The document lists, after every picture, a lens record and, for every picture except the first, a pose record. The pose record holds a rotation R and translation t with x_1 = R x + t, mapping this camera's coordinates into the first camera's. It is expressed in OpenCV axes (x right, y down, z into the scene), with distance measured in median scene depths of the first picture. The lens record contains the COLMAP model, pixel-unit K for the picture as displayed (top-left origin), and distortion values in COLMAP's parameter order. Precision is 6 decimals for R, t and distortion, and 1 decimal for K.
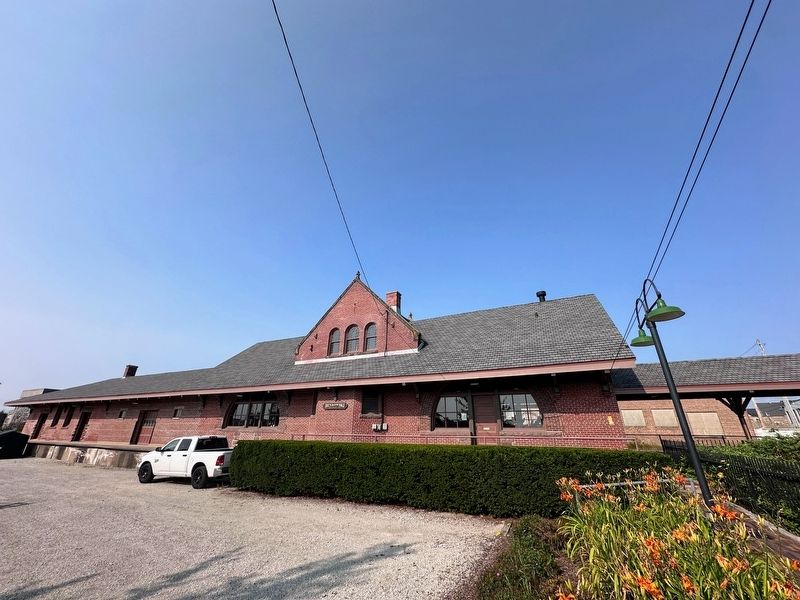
lens RADIAL K [[322.2, 0, 397.3], [0, 322.2, 284.5], [0, 0, 1]] dist [-0.011394, -0.000219]
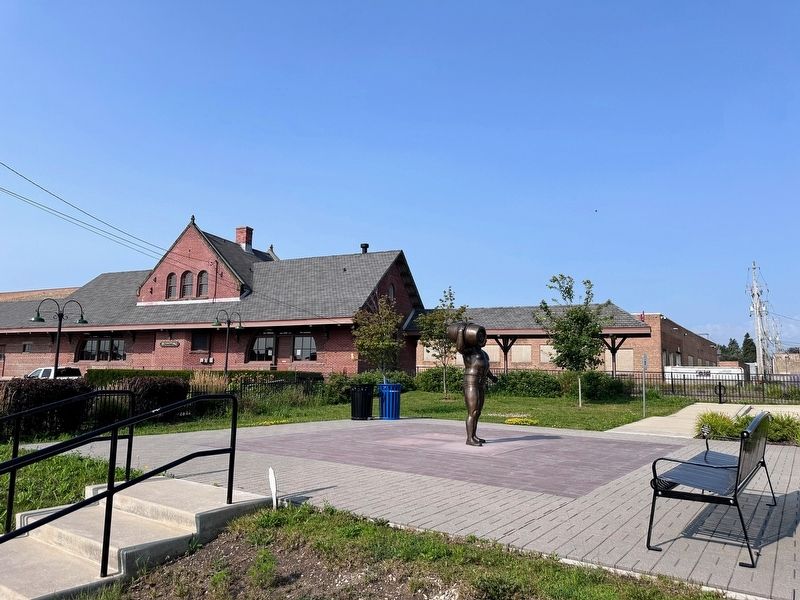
lens RADIAL K [[550.8, 0, 400.0], [0, 550.8, 300.0], [0, 0, 1]] dist [0.001827, -0.059134]
pose [[0.997664, 0.007696, 0.067883, 0.450977], [-0.027558, 0.954543, 0.296797, -0.351416], [-0.062514, -0.297975, 0.952525, -0.816593]]
